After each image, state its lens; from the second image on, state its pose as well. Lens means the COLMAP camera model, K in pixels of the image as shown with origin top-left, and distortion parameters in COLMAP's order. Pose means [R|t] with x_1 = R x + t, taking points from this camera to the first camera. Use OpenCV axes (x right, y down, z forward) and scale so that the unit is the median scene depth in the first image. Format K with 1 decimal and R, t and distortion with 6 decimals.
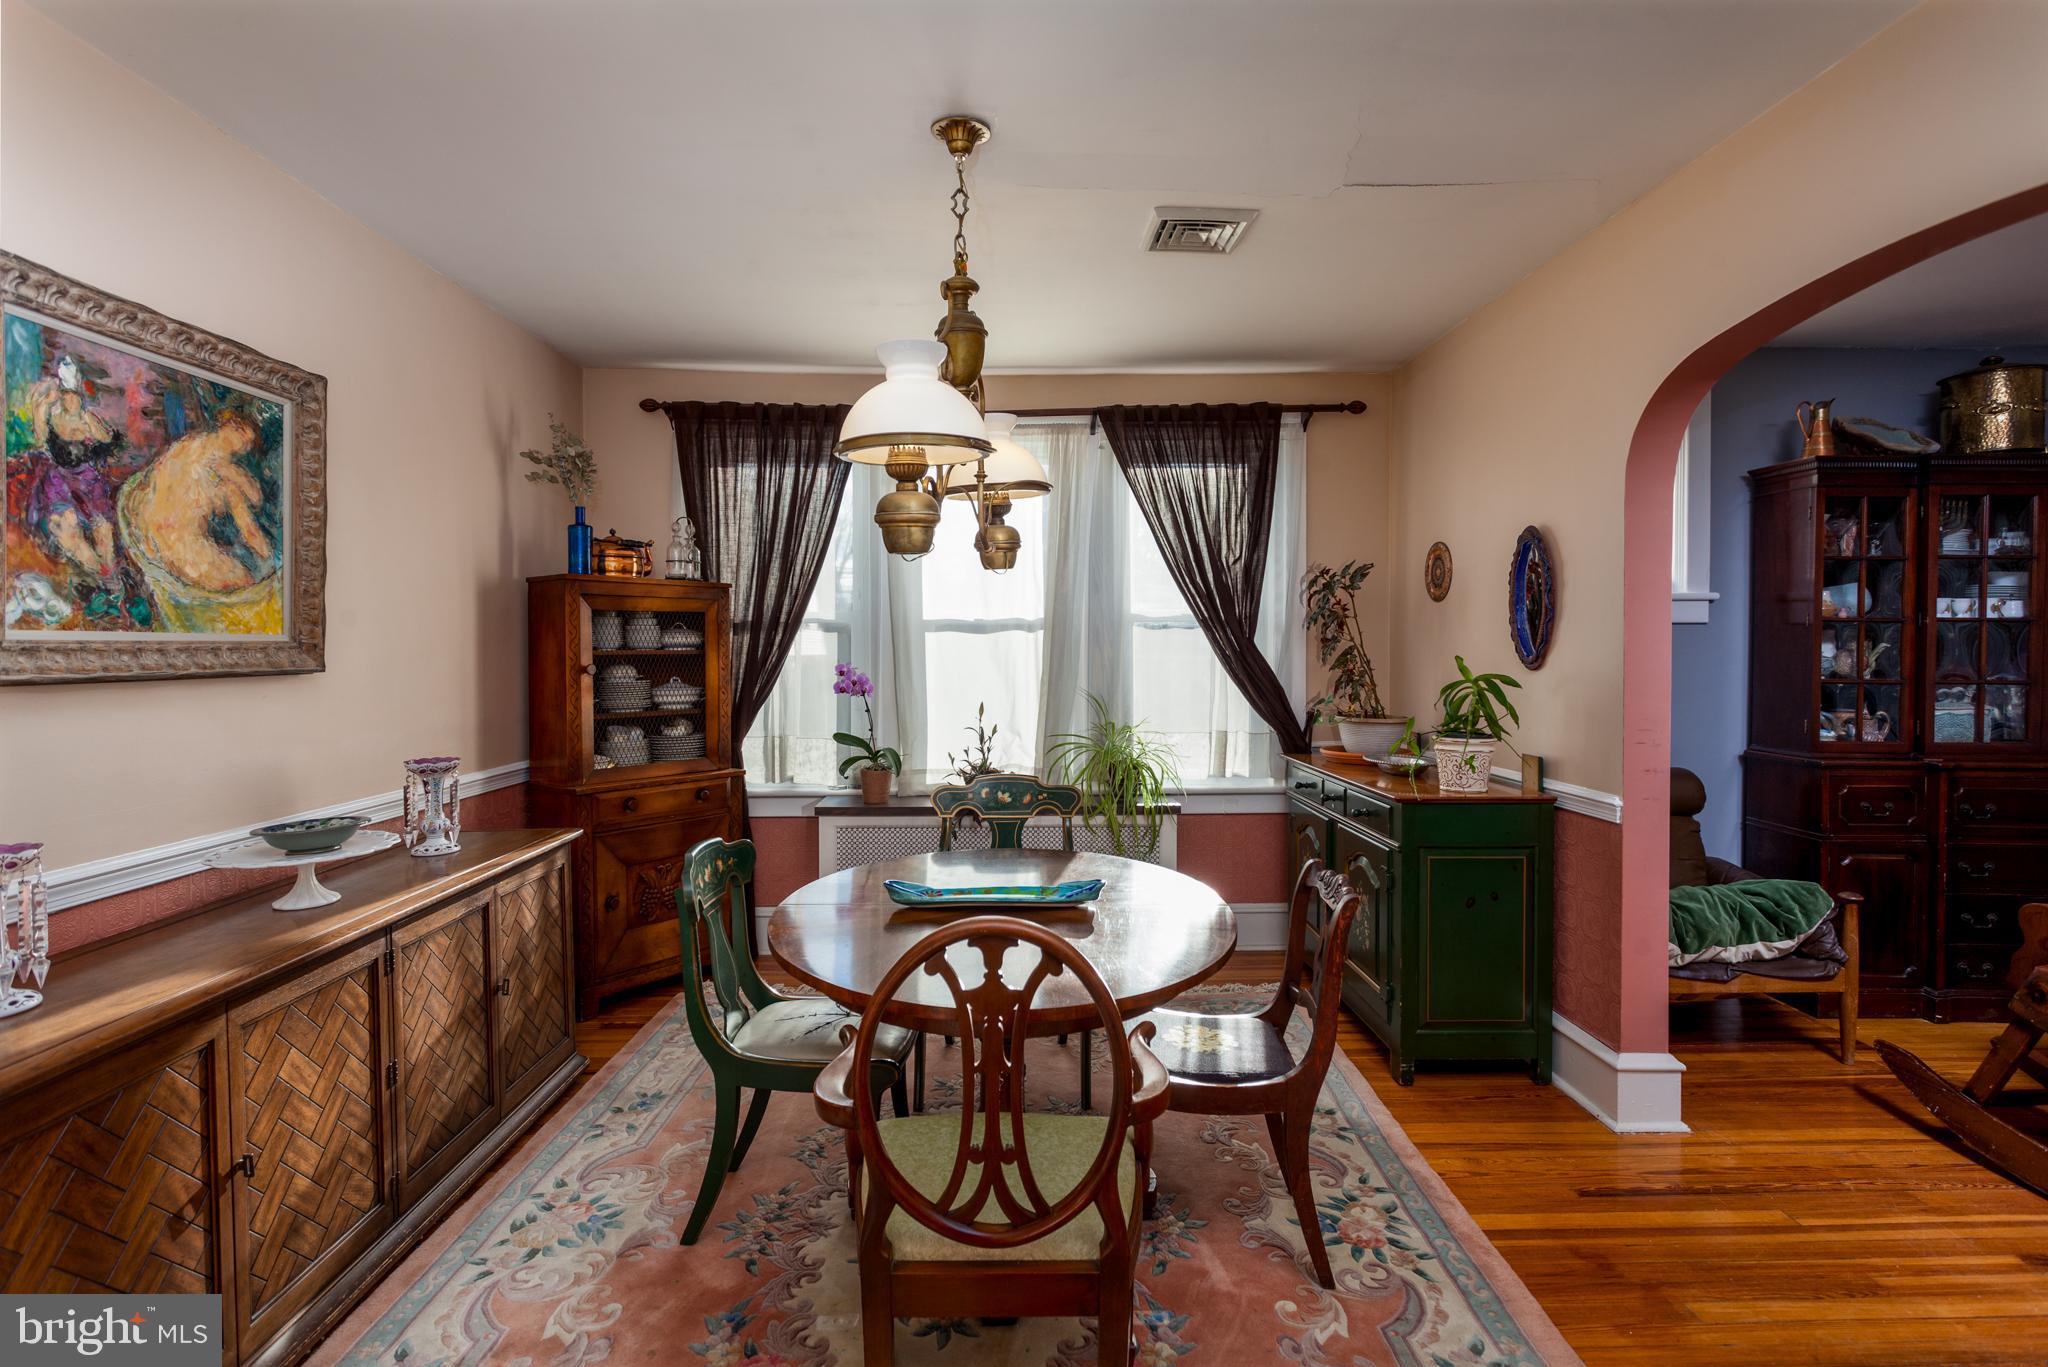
lens RADIAL K [[992.1, 0, 1022.3], [0, 992.1, 678.3], [0, 0, 1]] dist [0.001159, 0.000107]
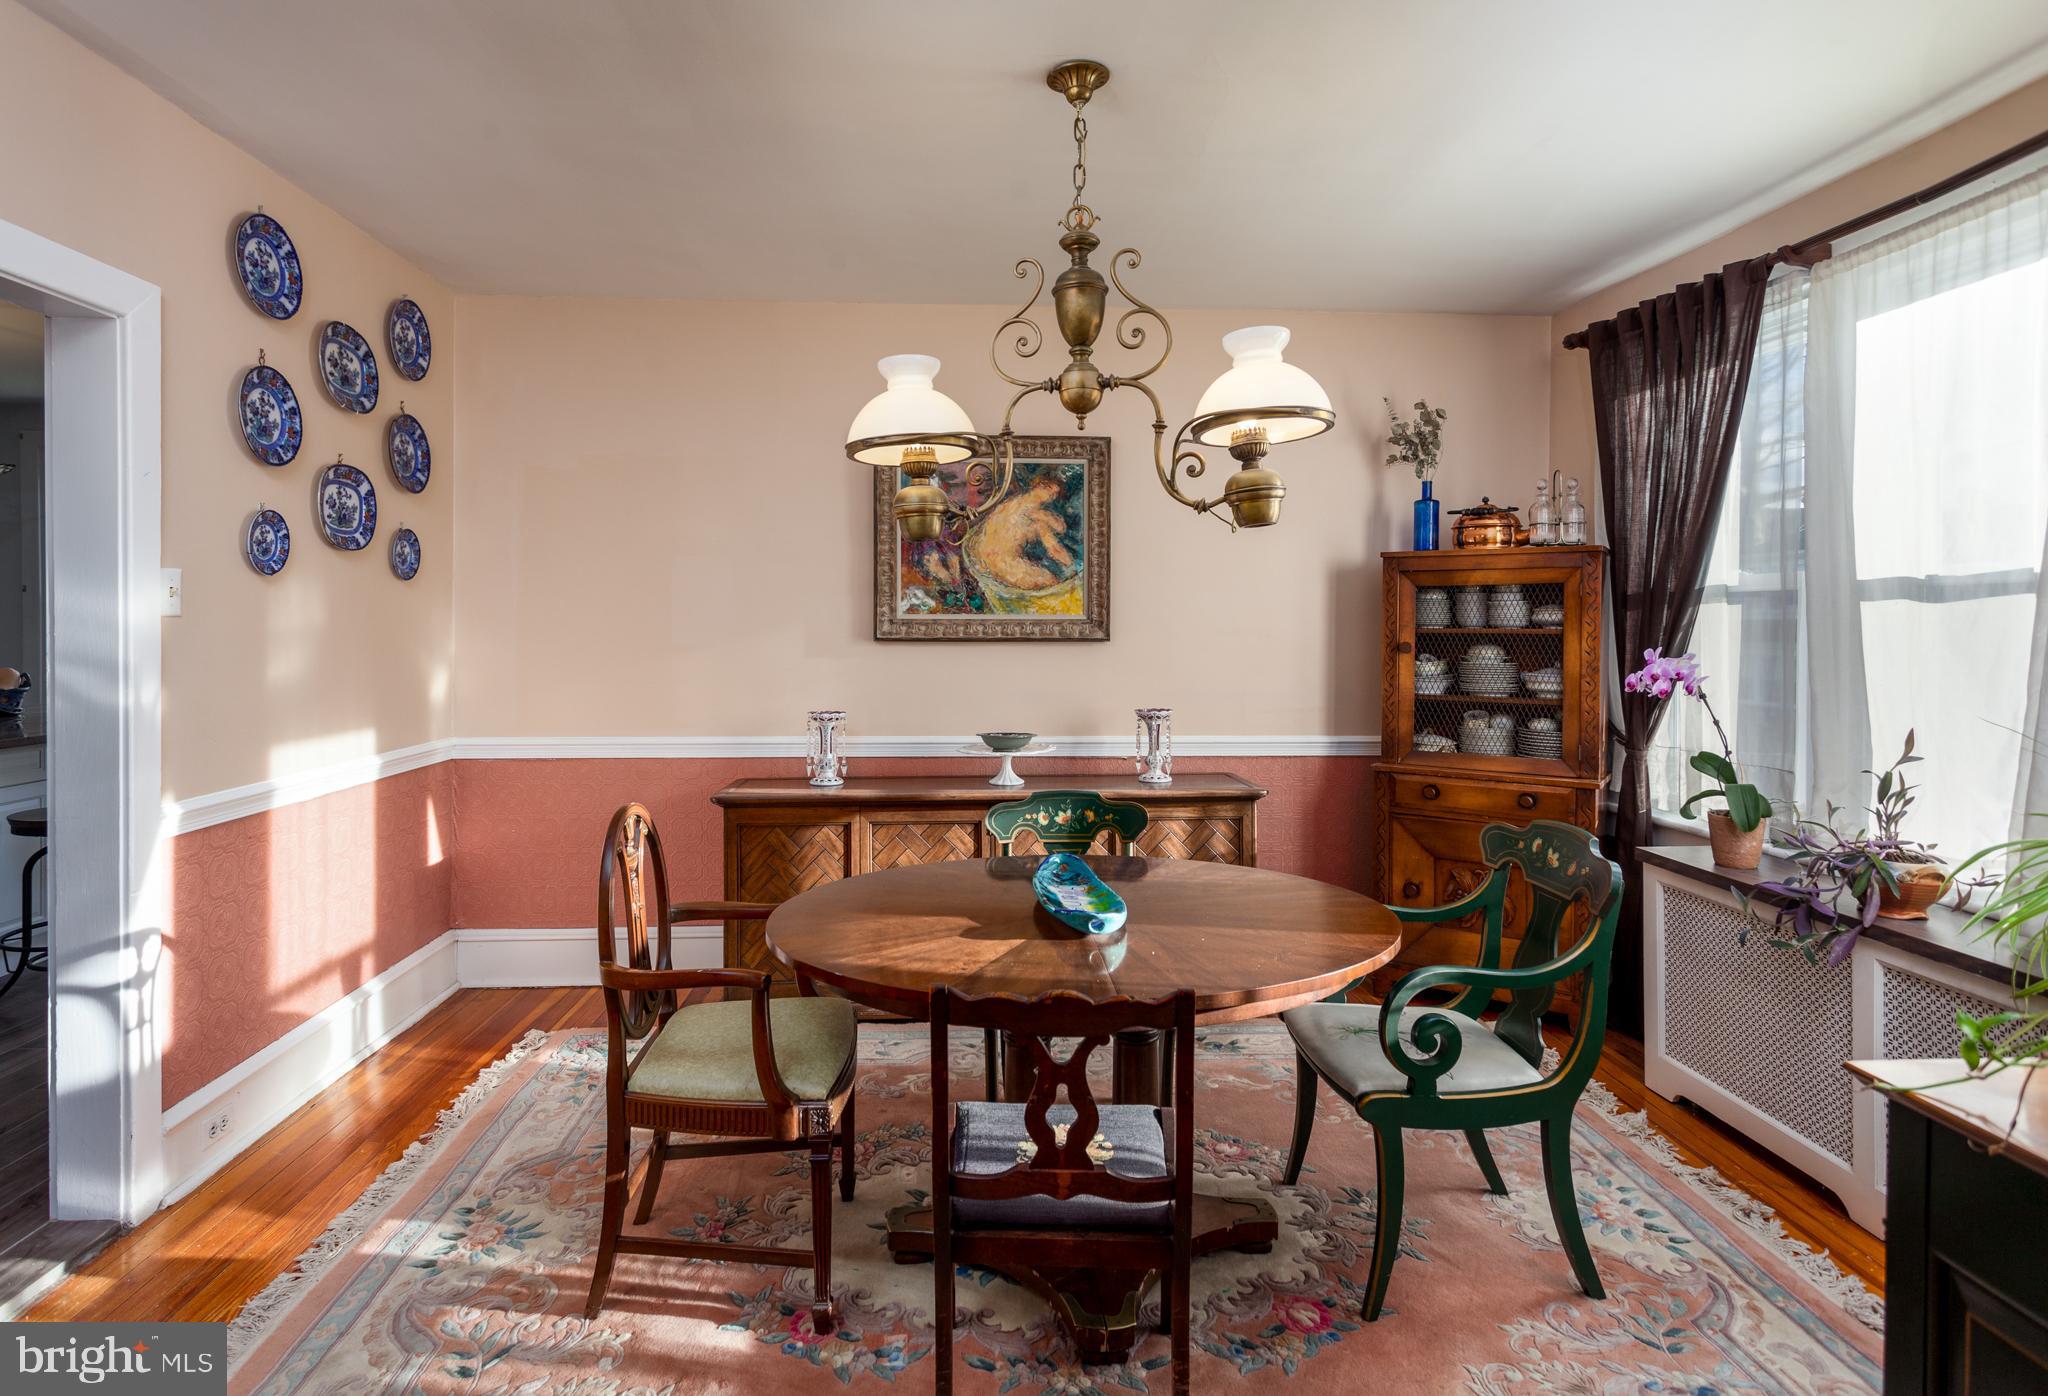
lens RADIAL K [[1082.3, 0, 1018.1], [0, 1082.3, 638.4], [0, 0, 1]] dist [0.000336, 0.000140]
pose [[0.041113, 0.015495, -0.999034, 0.943591], [-0.035765, 0.999262, 0.014027, -0.029149], [0.998514, 0.035154, 0.041637, 0.872942]]
